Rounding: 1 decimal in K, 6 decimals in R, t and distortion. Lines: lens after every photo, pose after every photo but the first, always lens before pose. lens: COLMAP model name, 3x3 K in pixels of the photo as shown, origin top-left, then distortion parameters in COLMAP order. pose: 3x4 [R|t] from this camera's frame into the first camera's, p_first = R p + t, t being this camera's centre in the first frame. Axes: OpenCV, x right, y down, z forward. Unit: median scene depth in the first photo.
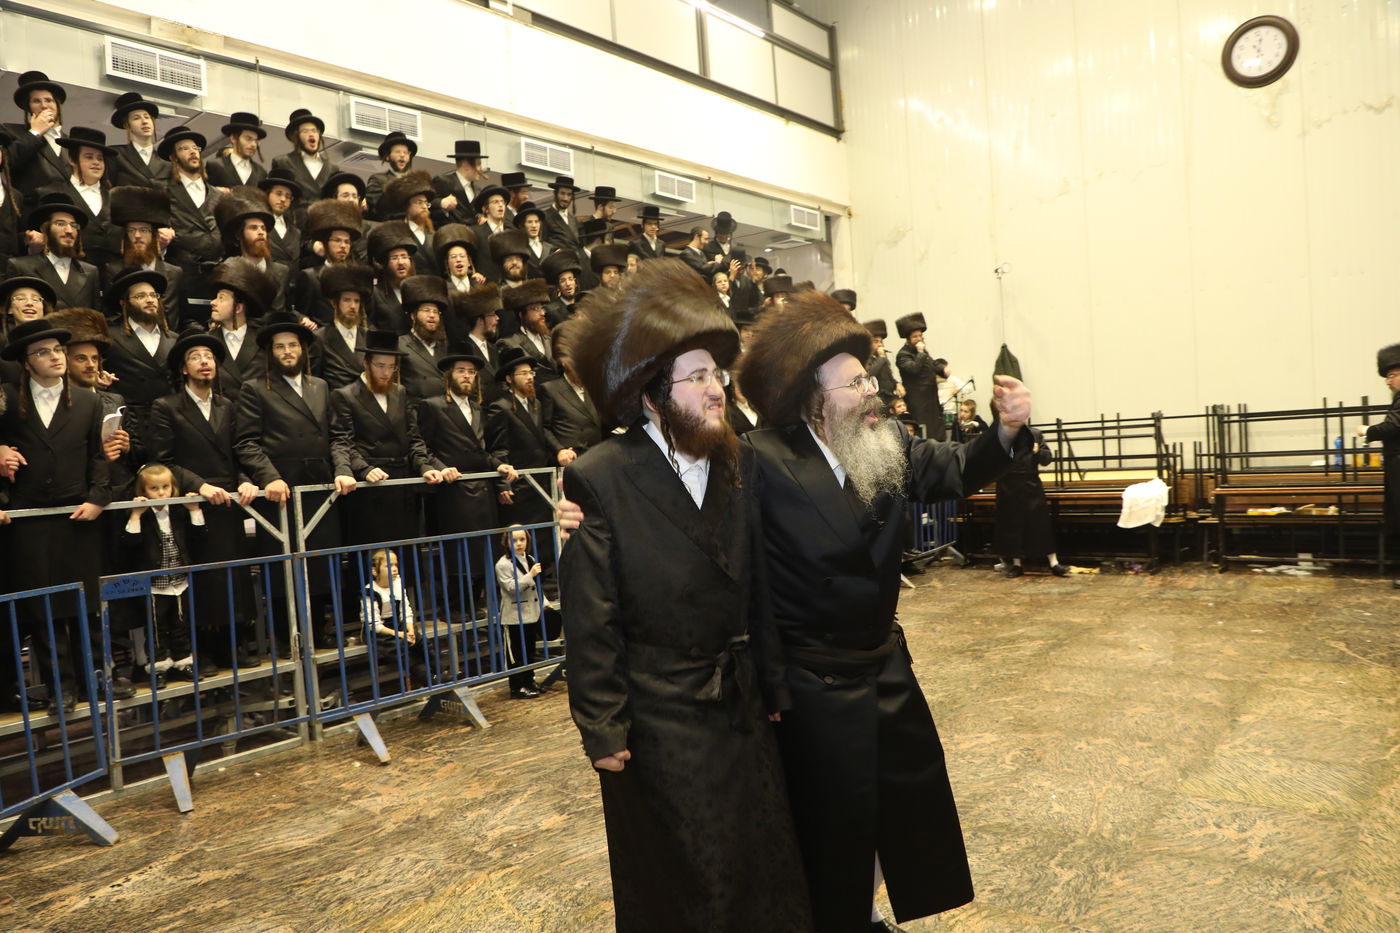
lens RADIAL K [[935.9, 0, 700.0], [0, 935.9, 482.3], [0, 0, 1]] dist [-0.080569, 0.037470]
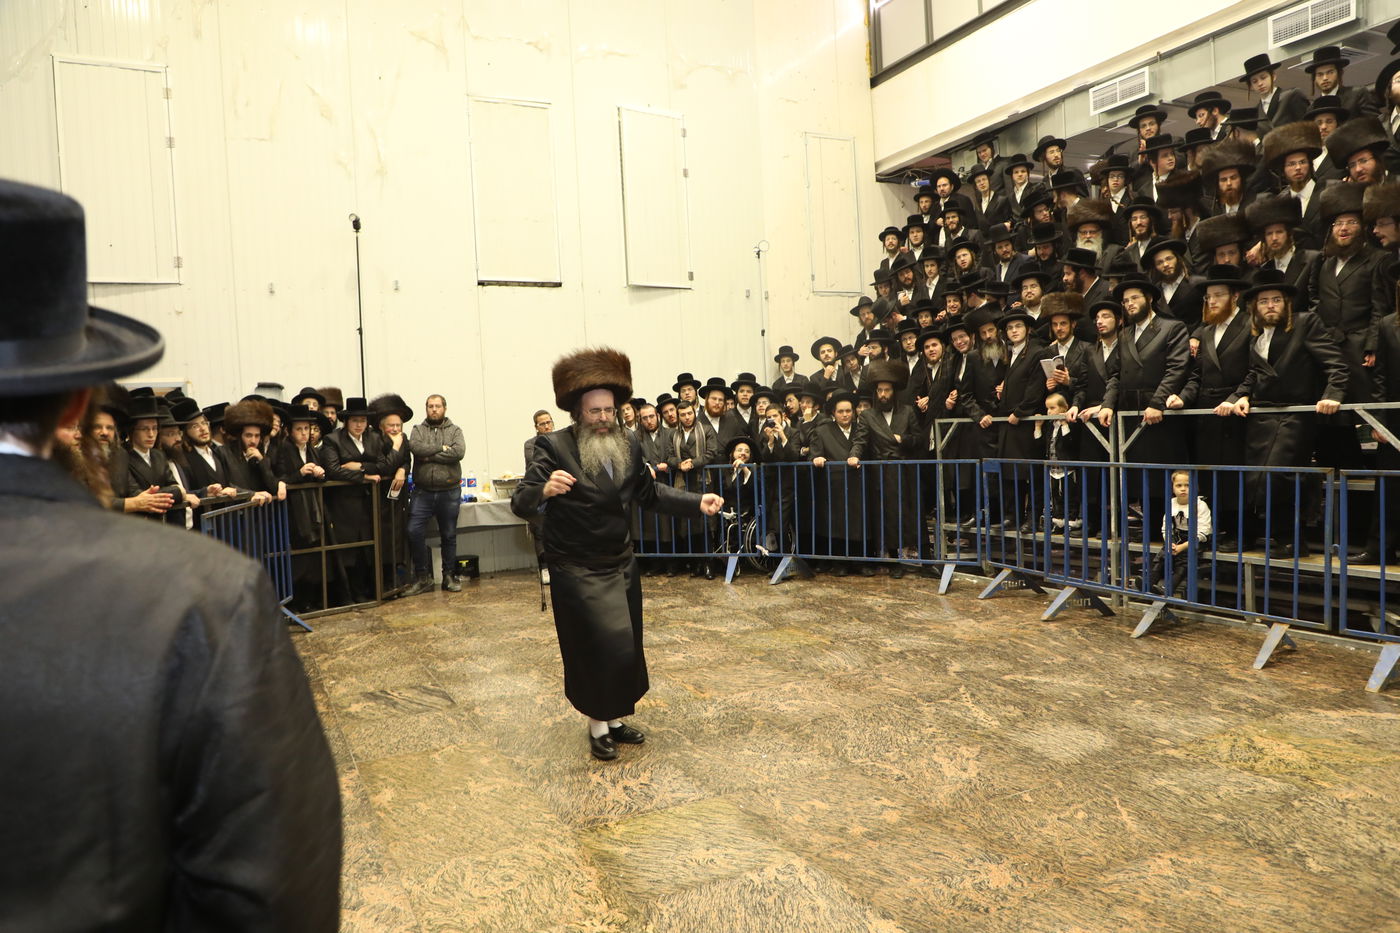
lens RADIAL K [[1005.2, 0, 757.8], [0, 1005.2, 461.8], [0, 0, 1]] dist [-0.052392, 0.000065]
pose [[-0.349767, 0.123421, -0.928671, 0.951959], [0.038242, 0.992339, 0.117479, -0.099794], [0.936056, 0.005576, -0.351807, 0.911633]]
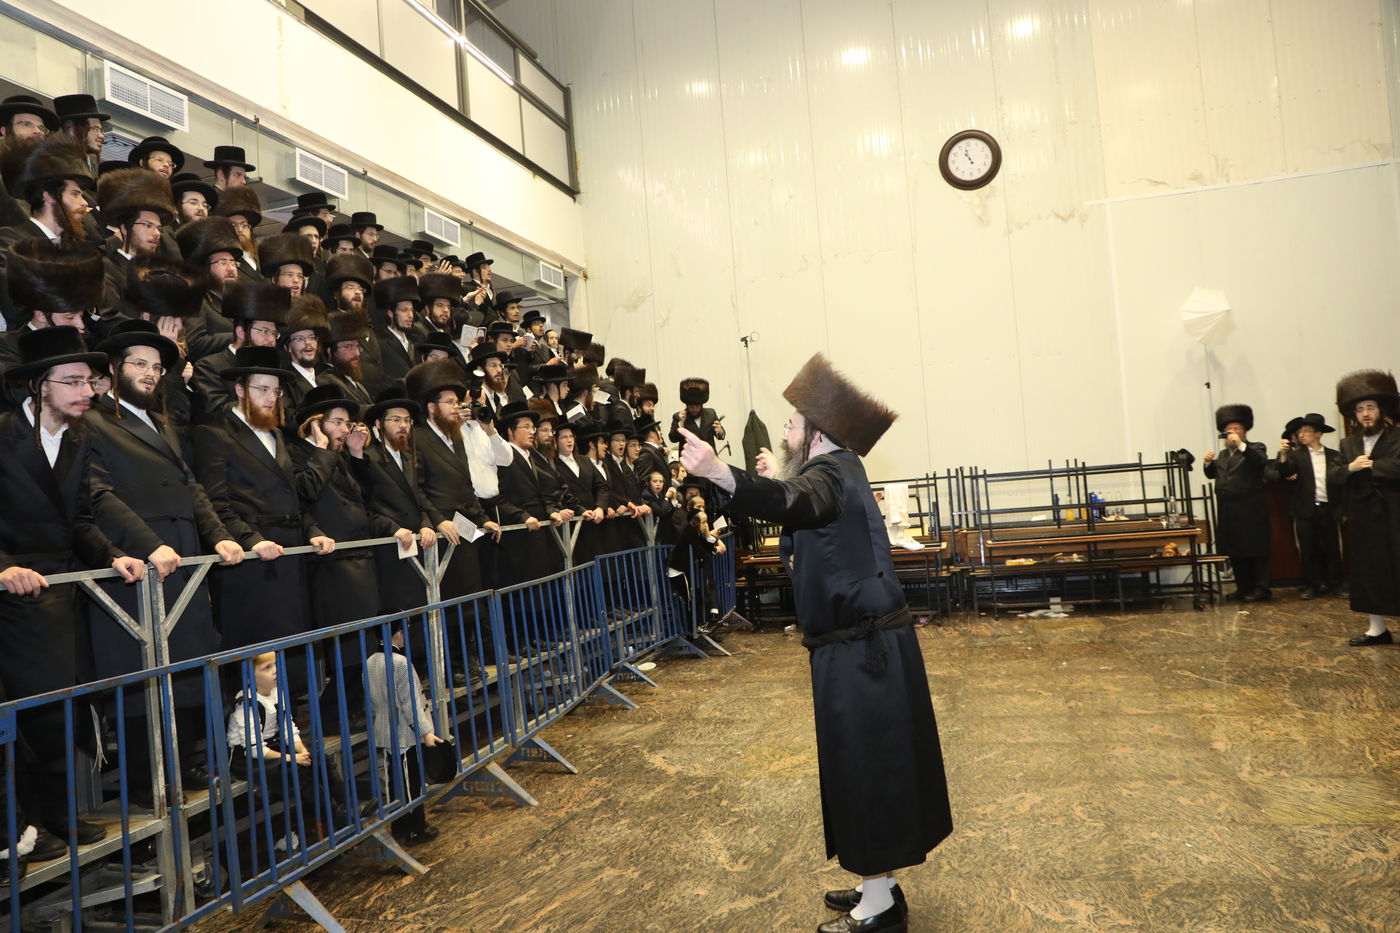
lens RADIAL K [[935.9, 0, 700.0], [0, 935.9, 482.3], [0, 0, 1]] dist [-0.080569, 0.037470]
pose [[0.921419, -0.002112, 0.388566, -0.295819], [0.032723, 0.996855, -0.072178, 0.007136], [-0.387191, 0.079221, 0.918590, 0.184241]]
